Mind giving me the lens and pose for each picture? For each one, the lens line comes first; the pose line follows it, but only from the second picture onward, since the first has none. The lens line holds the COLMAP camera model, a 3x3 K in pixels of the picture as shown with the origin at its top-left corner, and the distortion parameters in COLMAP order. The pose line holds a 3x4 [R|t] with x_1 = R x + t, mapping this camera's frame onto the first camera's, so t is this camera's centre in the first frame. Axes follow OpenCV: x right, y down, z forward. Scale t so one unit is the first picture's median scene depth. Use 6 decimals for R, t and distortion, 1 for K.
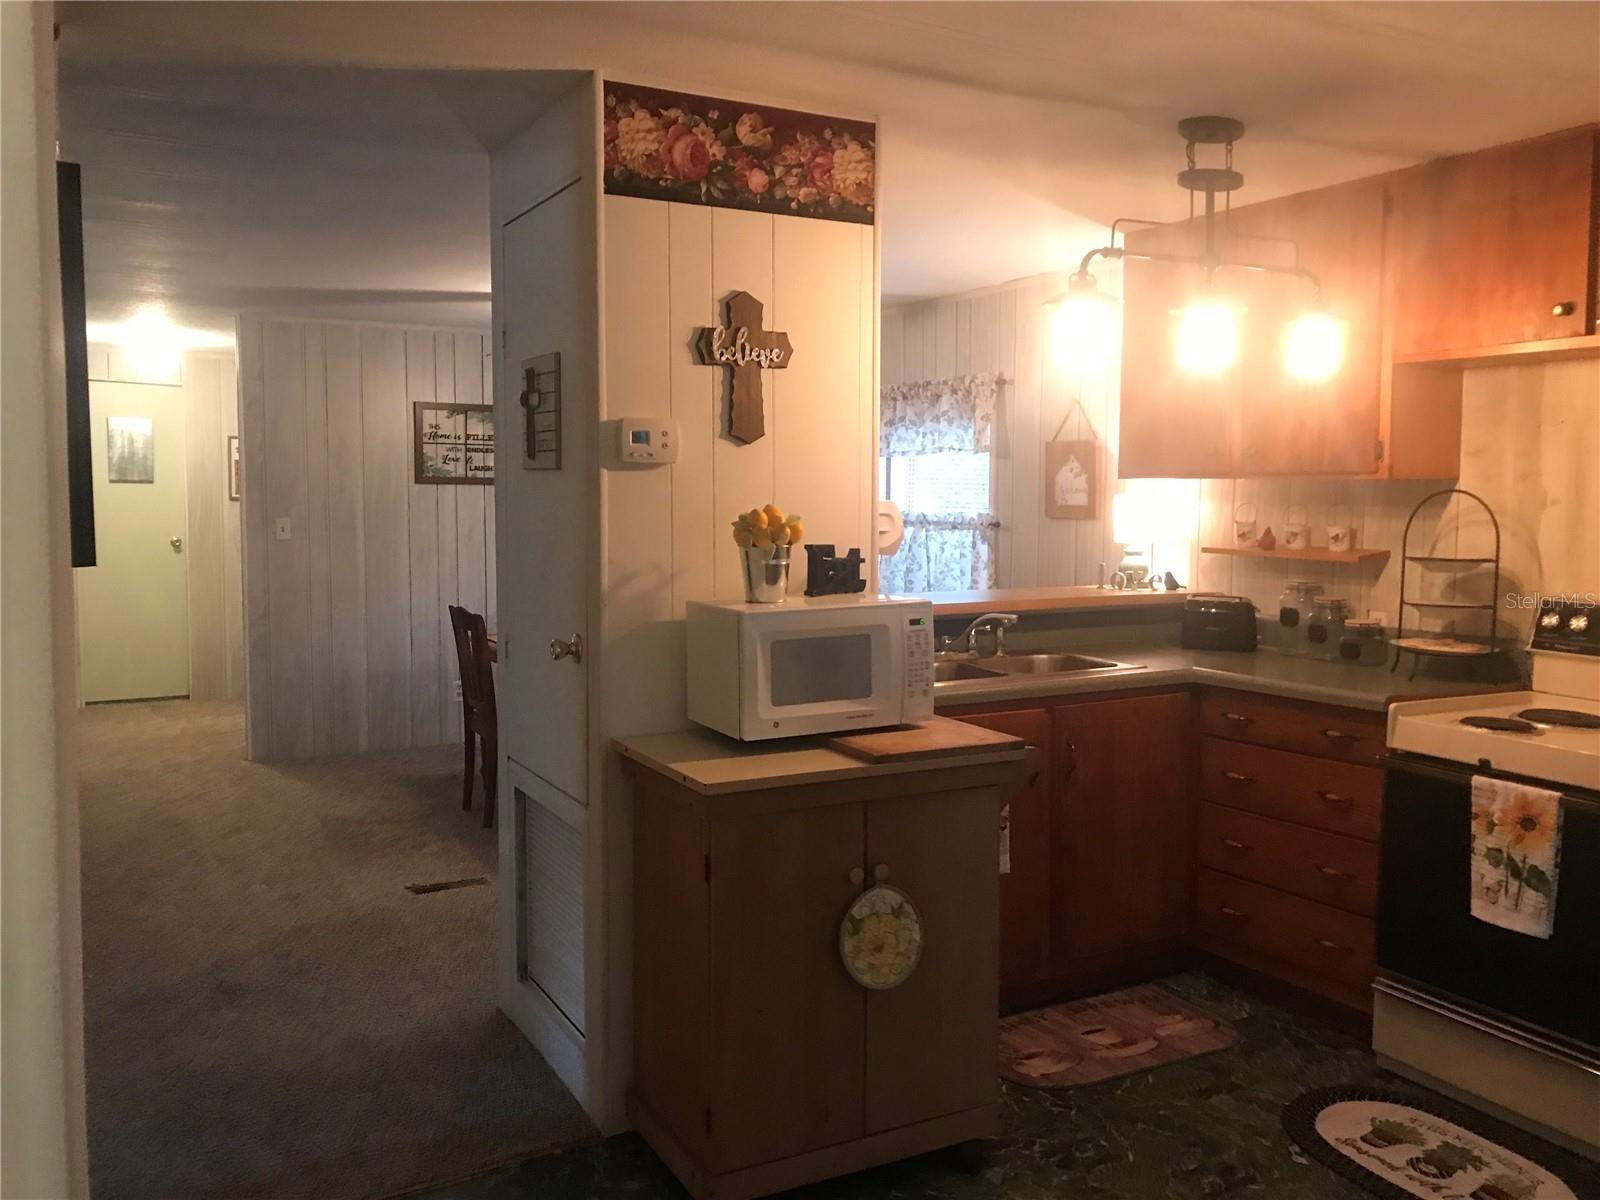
lens RADIAL K [[1335.7, 0, 804.4], [0, 1335.7, 607.3], [0, 0, 1]] dist [0.044336, -0.063457]
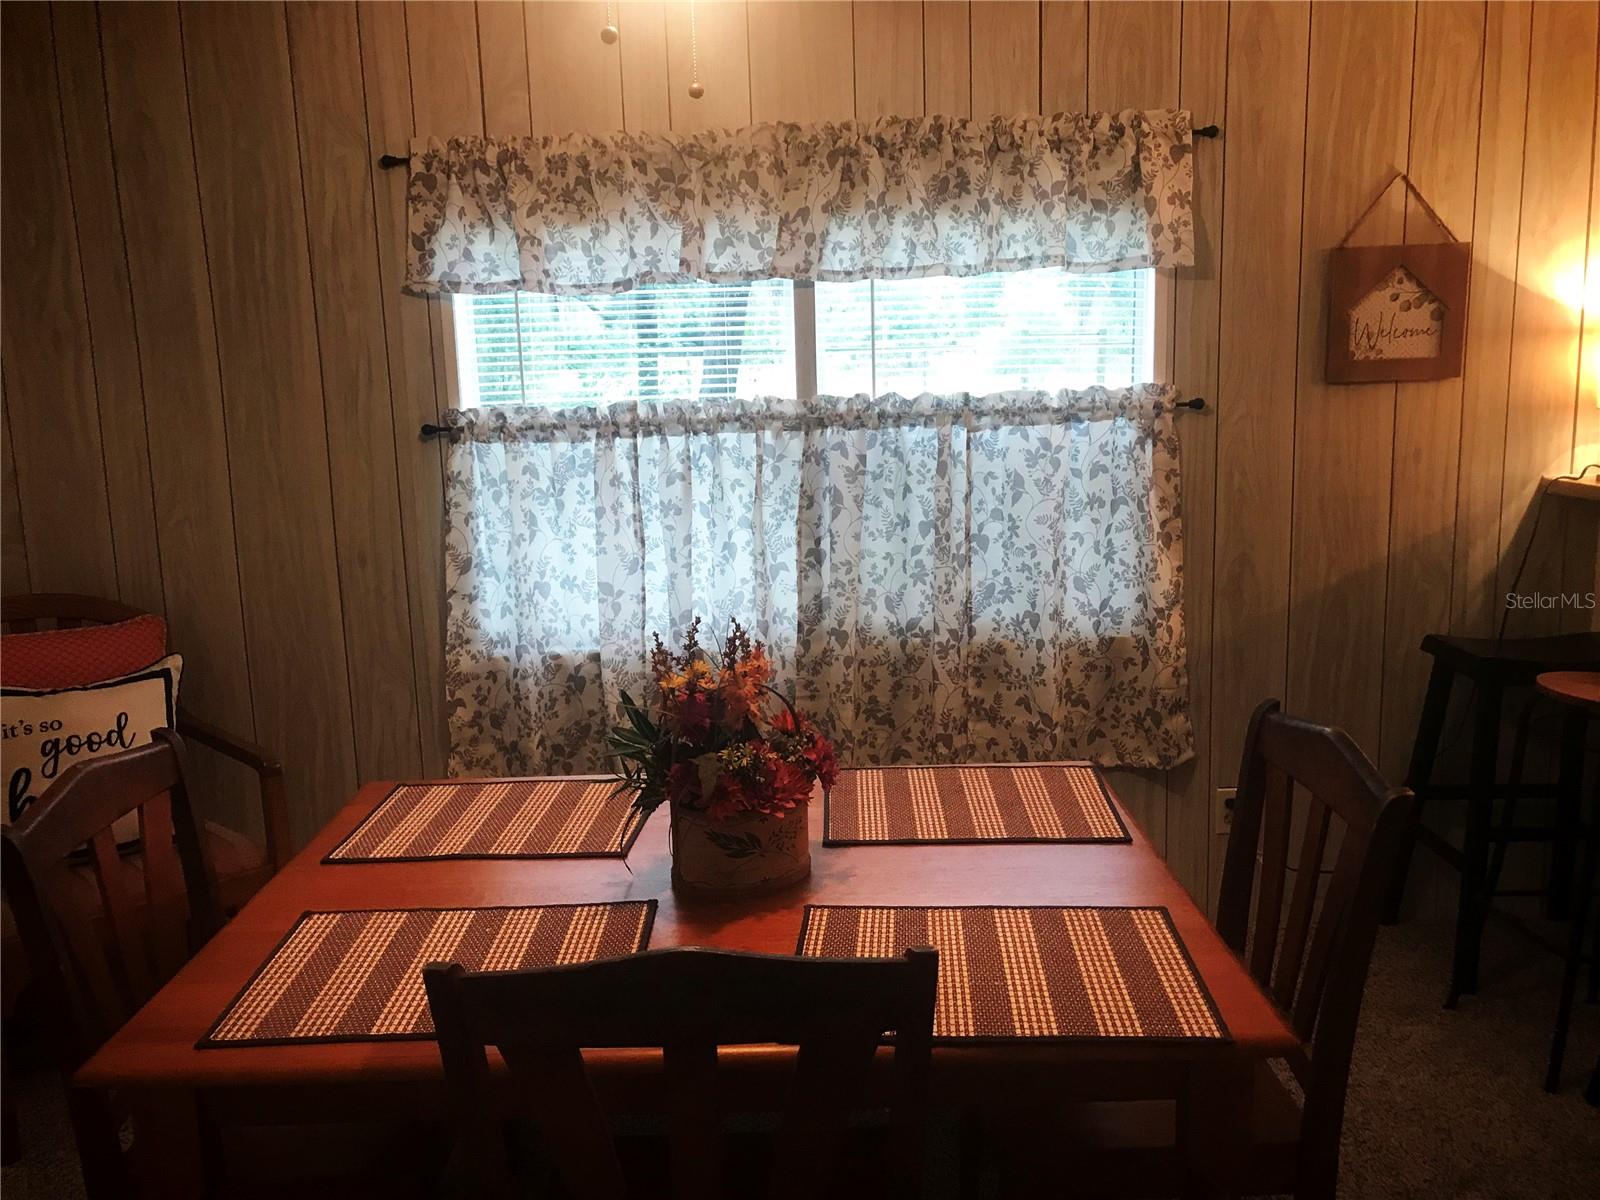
lens RADIAL K [[1335.7, 0, 807.5], [0, 1335.7, 594.9], [0, 0, 1]] dist [0.044336, -0.063457]
pose [[0.465000, -0.186811, 0.865376, -0.405673], [0.109801, 0.982106, 0.153010, -0.084934], [-0.878475, 0.023869, 0.477192, 0.866286]]
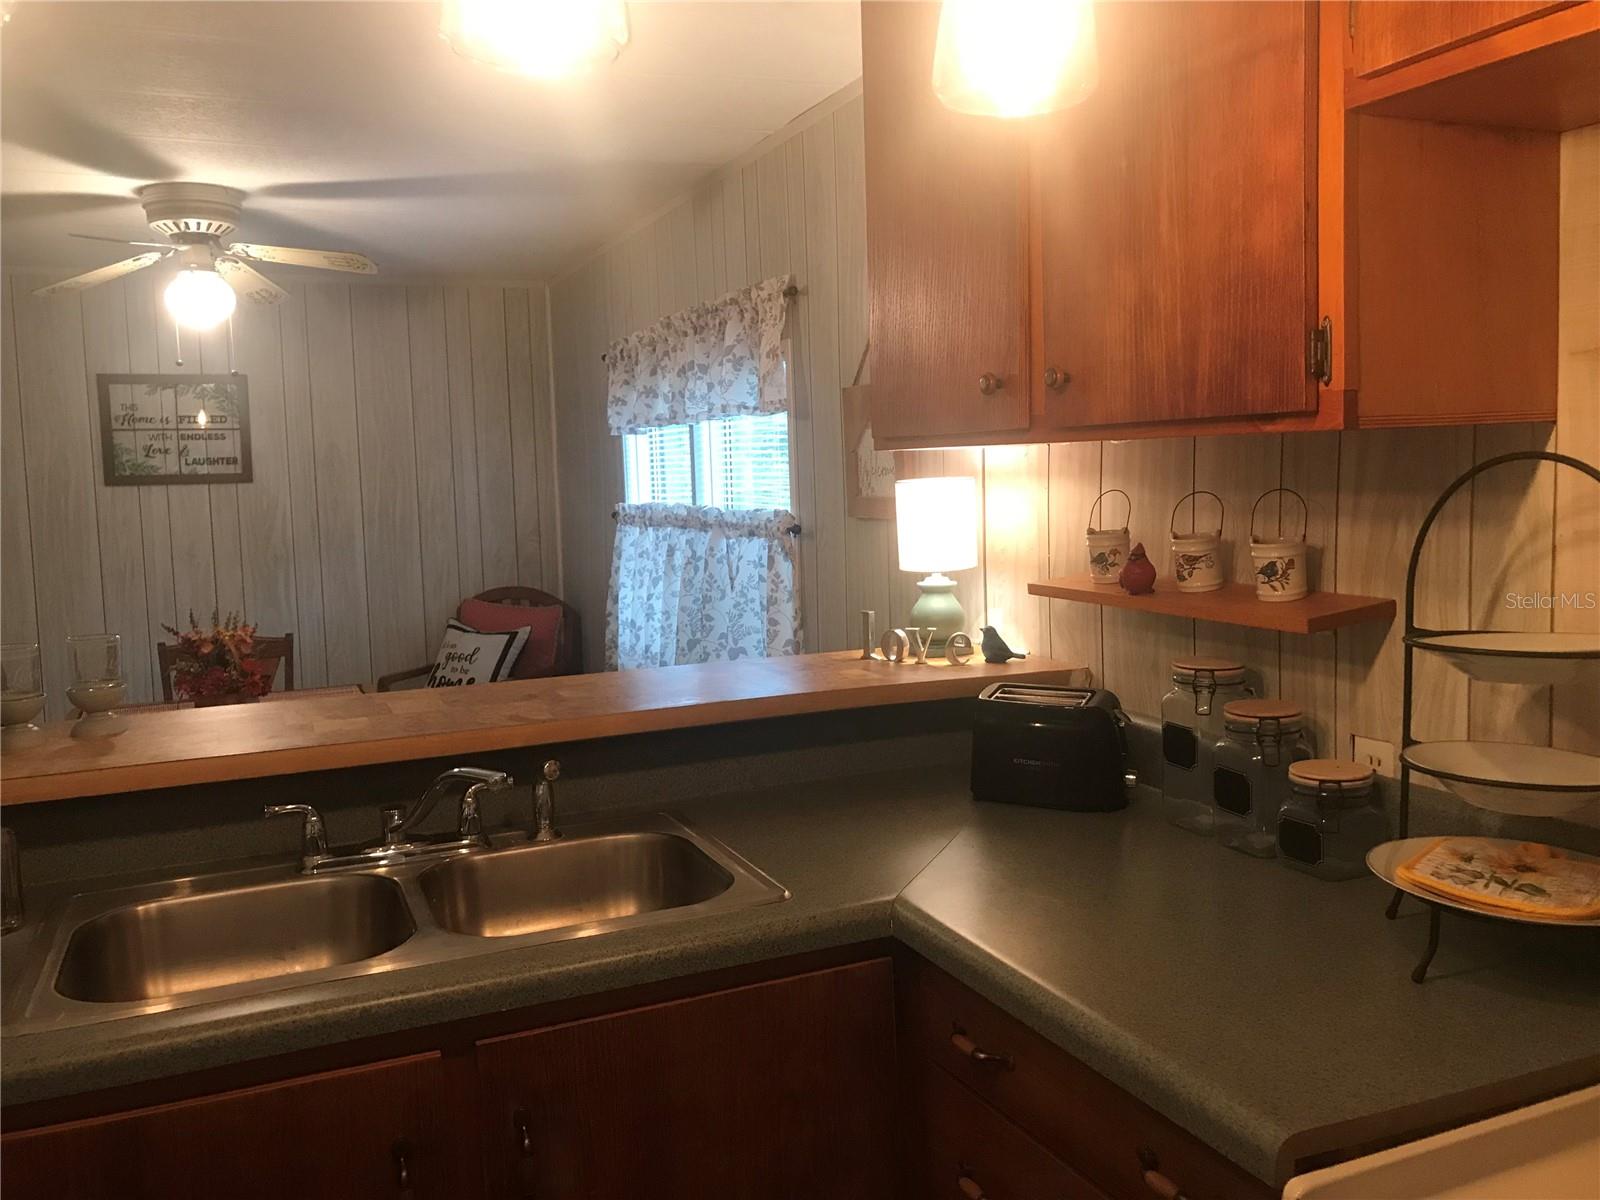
lens RADIAL K [[1335.7, 0, 793.0], [0, 1335.7, 600.1], [0, 0, 1]] dist [0.044336, -0.063457]
pose [[0.993120, -0.024641, -0.114478, 0.207100], [0.026176, 0.999586, 0.011919, -0.036342], [0.114137, -0.014834, 0.993354, 0.392381]]
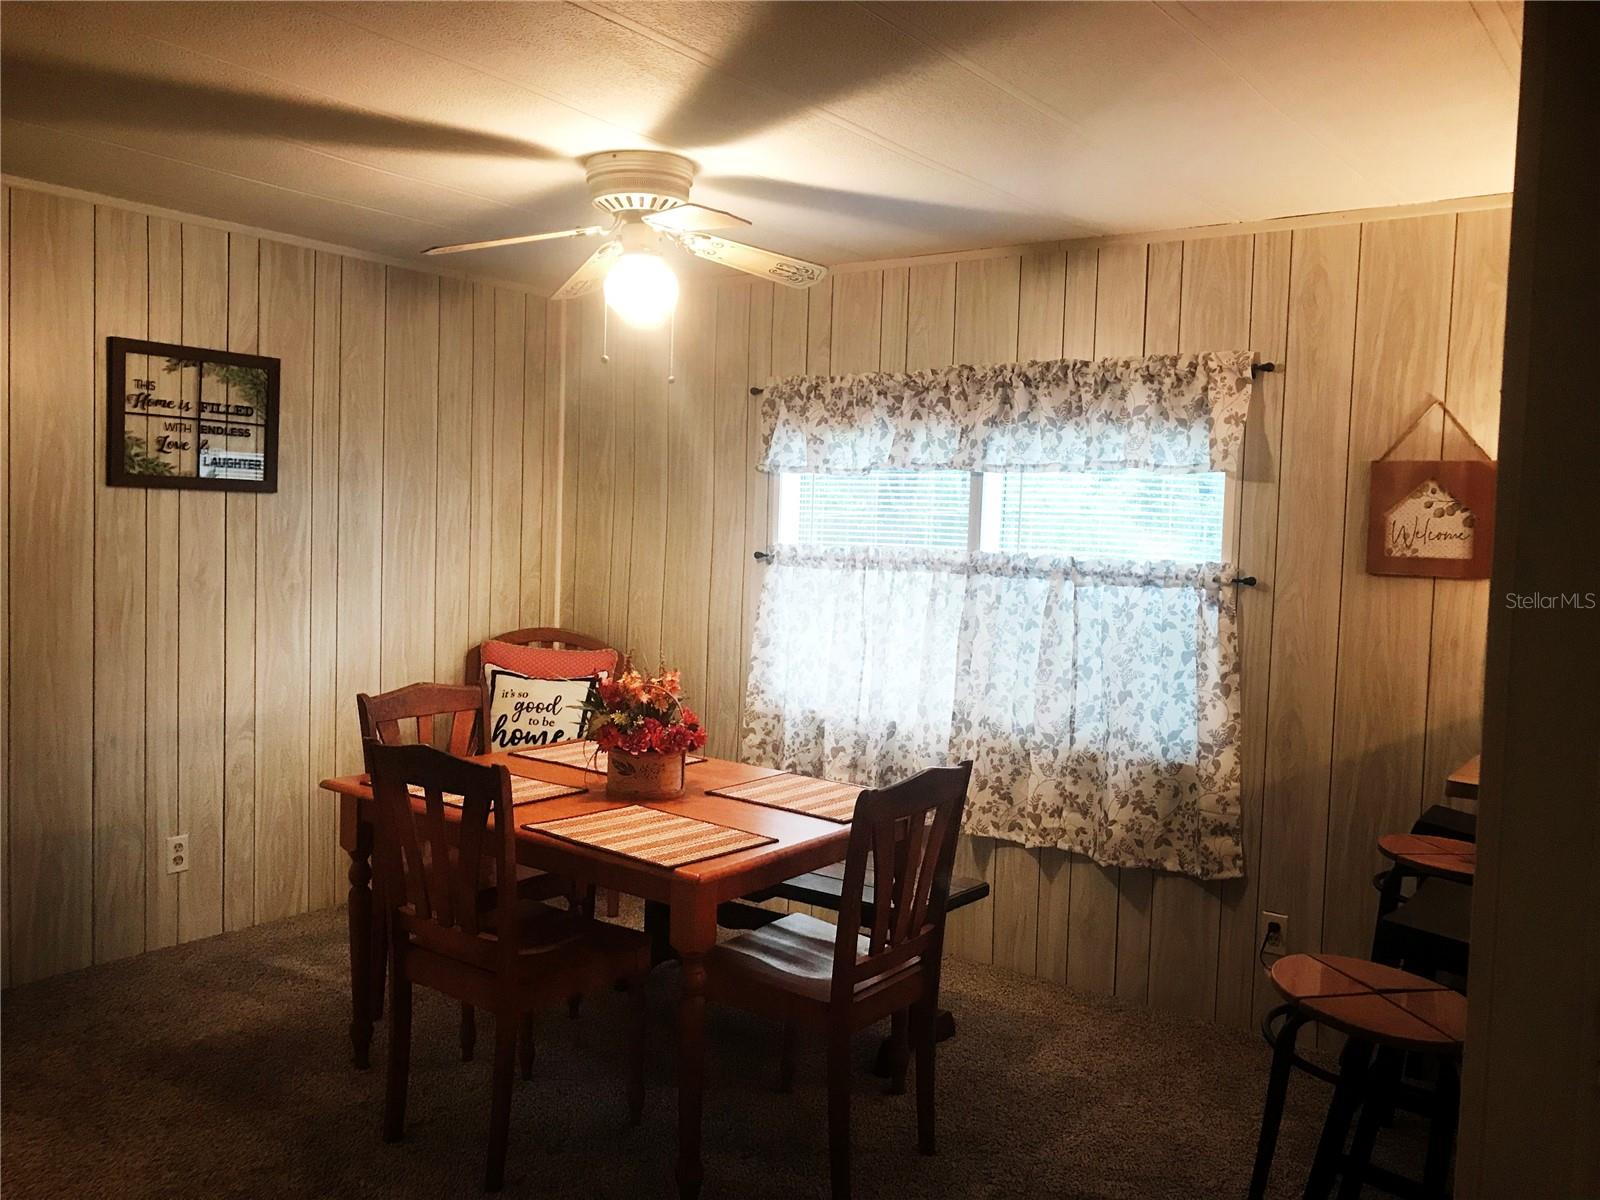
lens RADIAL K [[1335.7, 0, 806.5], [0, 1335.7, 597.4], [0, 0, 1]] dist [0.044336, -0.063457]
pose [[0.907705, -0.002241, 0.419604, -0.329056], [0.009176, 0.999853, -0.014510, -0.045448], [-0.419509, 0.017021, 0.907591, 0.479696]]
